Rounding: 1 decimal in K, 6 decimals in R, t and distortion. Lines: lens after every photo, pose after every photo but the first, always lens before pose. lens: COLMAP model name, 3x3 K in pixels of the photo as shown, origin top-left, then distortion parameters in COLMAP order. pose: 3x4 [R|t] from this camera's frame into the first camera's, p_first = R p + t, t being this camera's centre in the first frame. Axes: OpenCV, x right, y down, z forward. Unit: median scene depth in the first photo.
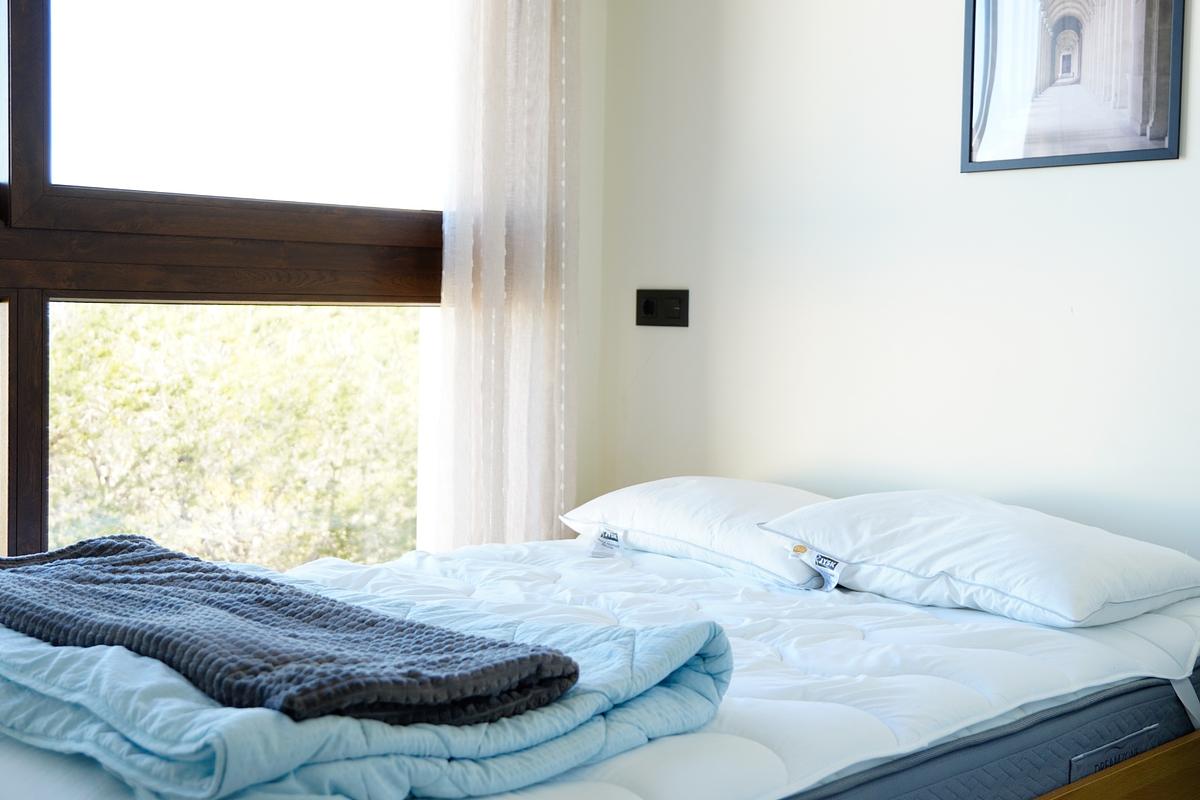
lens RADIAL K [[1573.4, 0, 600.0], [0, 1573.4, 400.0], [0, 0, 1]] dist [0.036308, -0.011135]
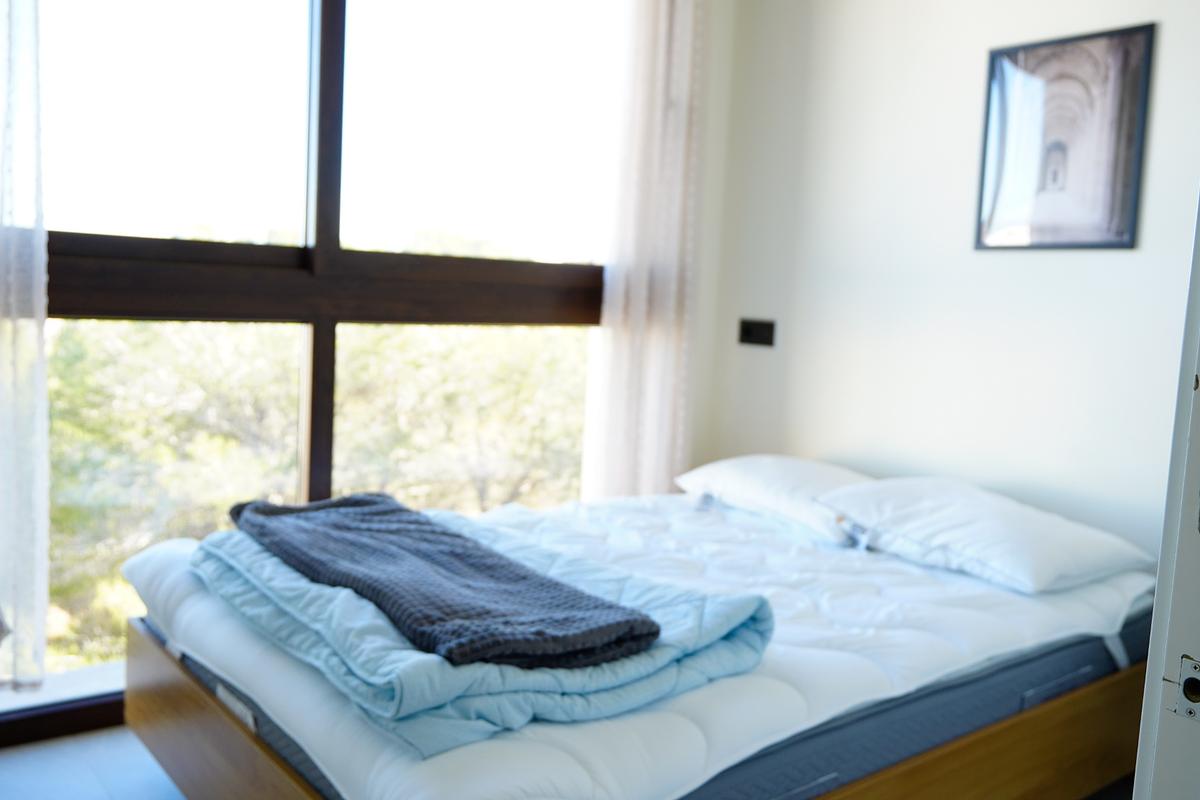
lens RADIAL K [[1043.8, 0, 600.0], [0, 1043.8, 400.0], [0, 0, 1]] dist [-0.021211, -0.002396]
pose [[0.991177, 0.044836, -0.124735, 0.039411], [-0.039225, 0.998121, 0.047077, -0.074625], [0.126611, -0.041769, 0.991073, 0.075320]]
